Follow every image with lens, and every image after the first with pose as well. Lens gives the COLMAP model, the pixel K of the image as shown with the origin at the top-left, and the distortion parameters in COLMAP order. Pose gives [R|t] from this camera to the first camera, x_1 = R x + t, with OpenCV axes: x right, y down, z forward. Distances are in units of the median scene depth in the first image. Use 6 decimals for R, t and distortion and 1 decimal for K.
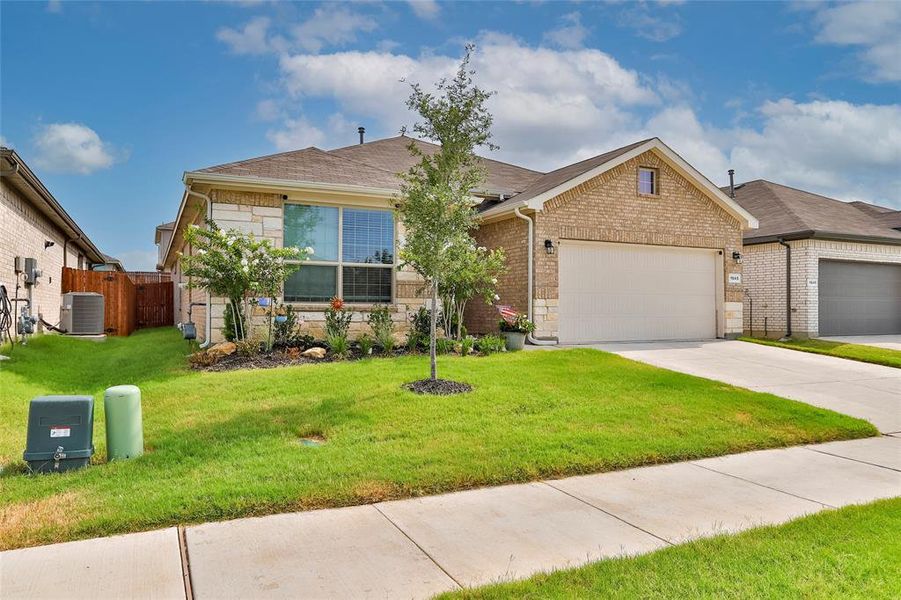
lens RADIAL K [[461.3, 0, 442.6], [0, 461.3, 300.9], [0, 0, 1]] dist [-0.037716, 0.023156]
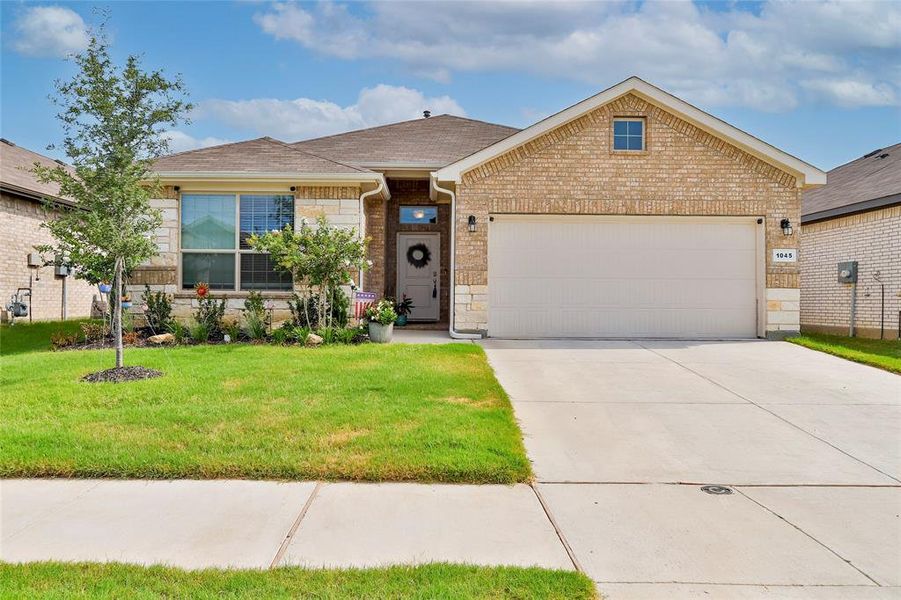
lens RADIAL K [[473.7, 0, 448.6], [0, 473.7, 295.8], [0, 0, 1]] dist [-0.023878, 0.000650]
pose [[0.945782, 0.000258, -0.324803, 0.460410], [0.002641, 0.999961, 0.008484, 0.008043], [0.324793, -0.008882, 0.945744, 0.150707]]
